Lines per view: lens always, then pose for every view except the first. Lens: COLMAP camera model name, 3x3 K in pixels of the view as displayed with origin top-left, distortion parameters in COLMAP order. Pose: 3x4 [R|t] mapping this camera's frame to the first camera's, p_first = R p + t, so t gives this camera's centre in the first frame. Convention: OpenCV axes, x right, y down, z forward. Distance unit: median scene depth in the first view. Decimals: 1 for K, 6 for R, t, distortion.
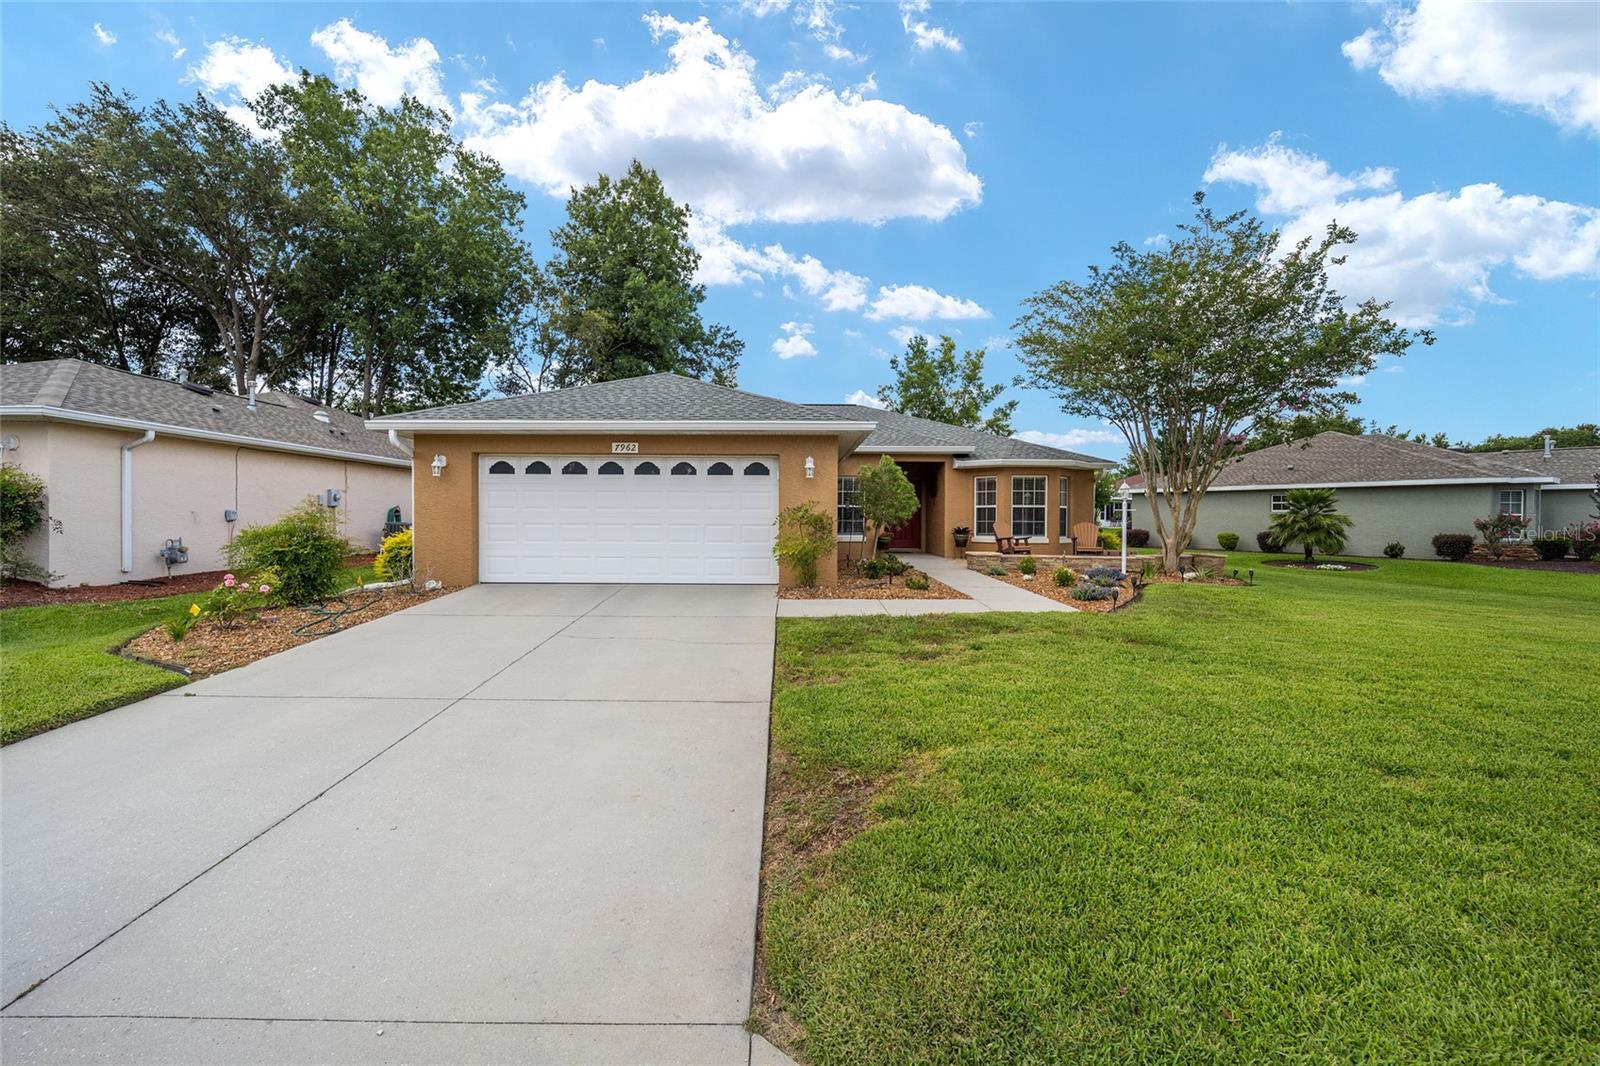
lens RADIAL K [[636.9, 0, 798.1], [0, 636.9, 525.1], [0, 0, 1]] dist [-0.011803, 0.000089]
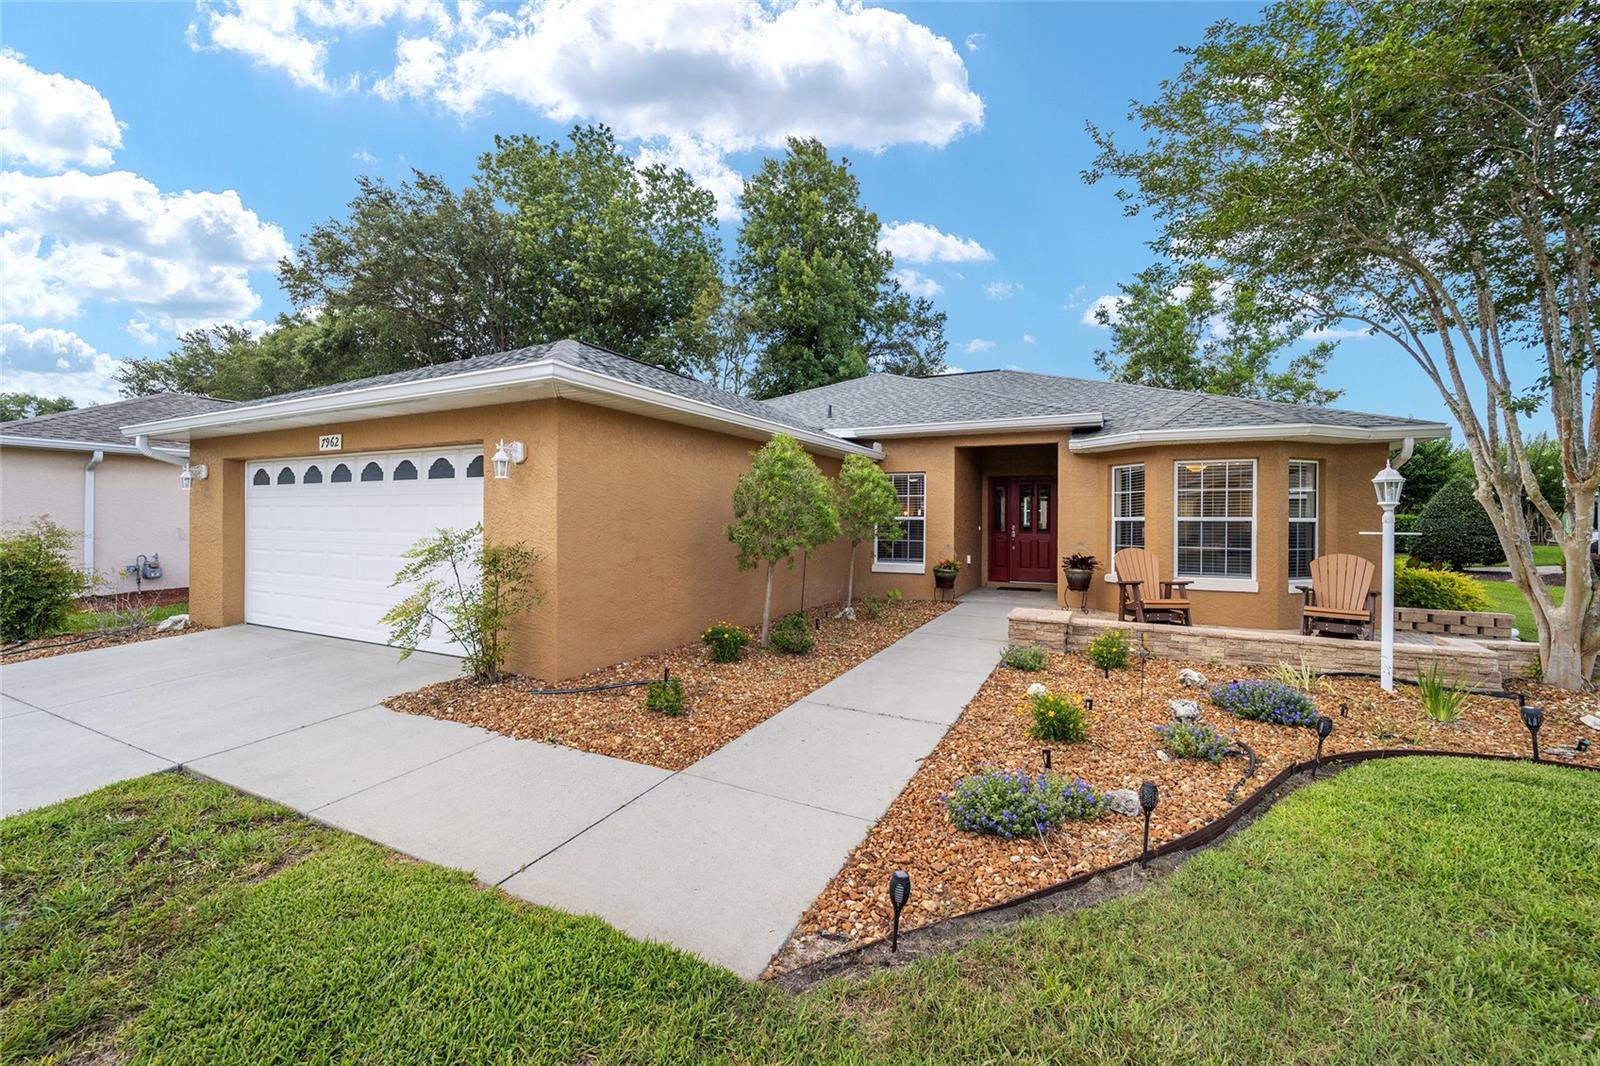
lens RADIAL K [[636.9, 0, 796.9], [0, 636.9, 522.0], [0, 0, 1]] dist [-0.011803, 0.000089]
pose [[0.892083, 0.003381, -0.451859, 0.291723], [-0.005378, 0.999981, -0.003135, -0.023105], [0.451840, 0.005226, 0.892084, 0.380416]]
